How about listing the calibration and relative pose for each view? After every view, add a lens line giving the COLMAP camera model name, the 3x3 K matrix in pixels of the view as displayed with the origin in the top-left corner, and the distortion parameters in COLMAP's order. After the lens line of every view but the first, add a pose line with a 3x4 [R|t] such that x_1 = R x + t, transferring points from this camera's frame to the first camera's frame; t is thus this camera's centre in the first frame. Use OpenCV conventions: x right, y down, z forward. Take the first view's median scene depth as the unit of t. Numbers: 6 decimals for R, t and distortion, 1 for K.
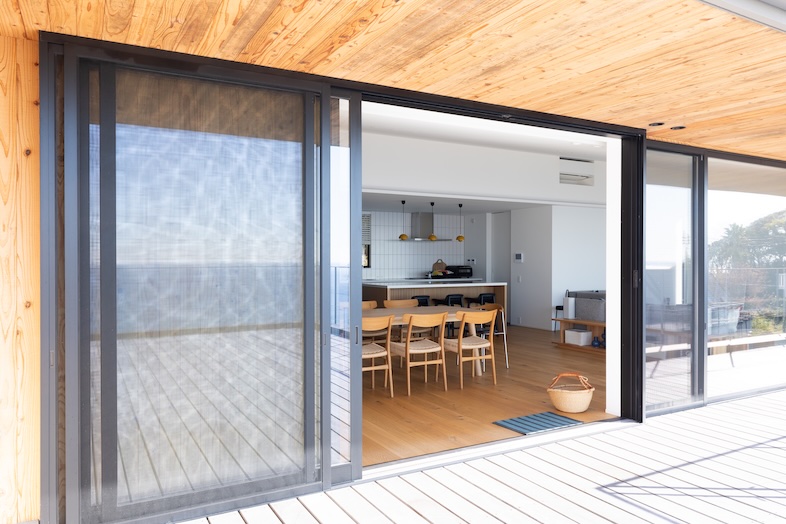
lens RADIAL K [[553.9, 0, 393.0], [0, 553.9, 262.0], [0, 0, 1]] dist [-0.023236, -0.000125]
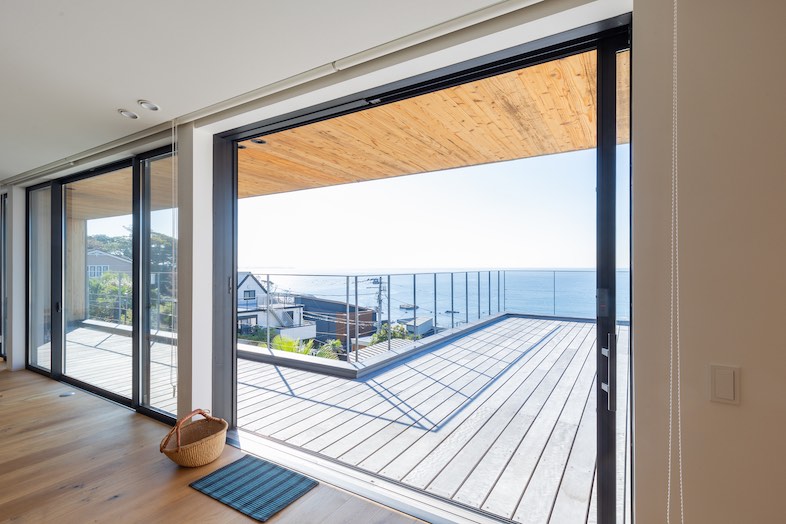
lens RADIAL K [[356.0, 0, 393.0], [0, 356.0, 262.0], [0, 0, 1]] dist [0.003363, 0.000243]
pose [[-0.459895, 0.007227, 0.887944, -0.367945], [0.004400, 0.999973, -0.005860, -0.008293], [-0.887962, 0.001212, -0.459915, 1.482795]]
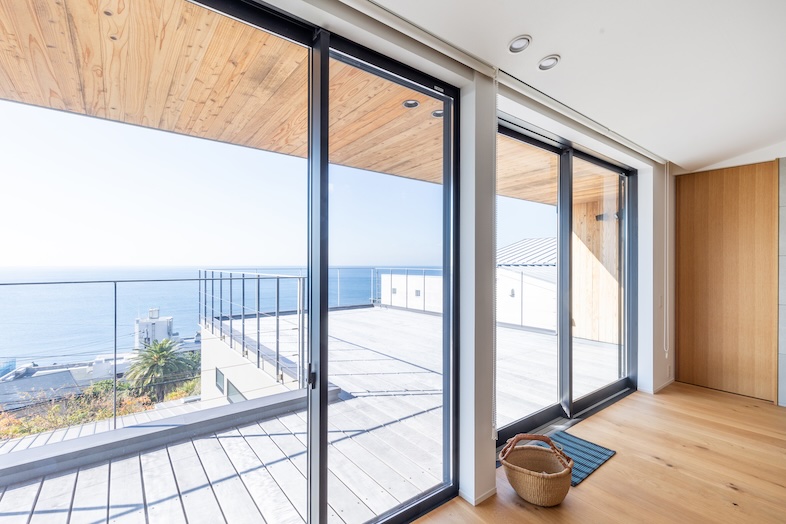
lens RADIAL K [[369.5, 0, 393.0], [0, 369.5, 262.0], [0, 0, 1]] dist [0.000565, 0.000071]
pose [[-0.991349, 0.002098, -0.131234, 0.848435], [0.001385, 0.999984, 0.005530, -0.016541], [0.131243, 0.005300, -0.991336, 2.155708]]
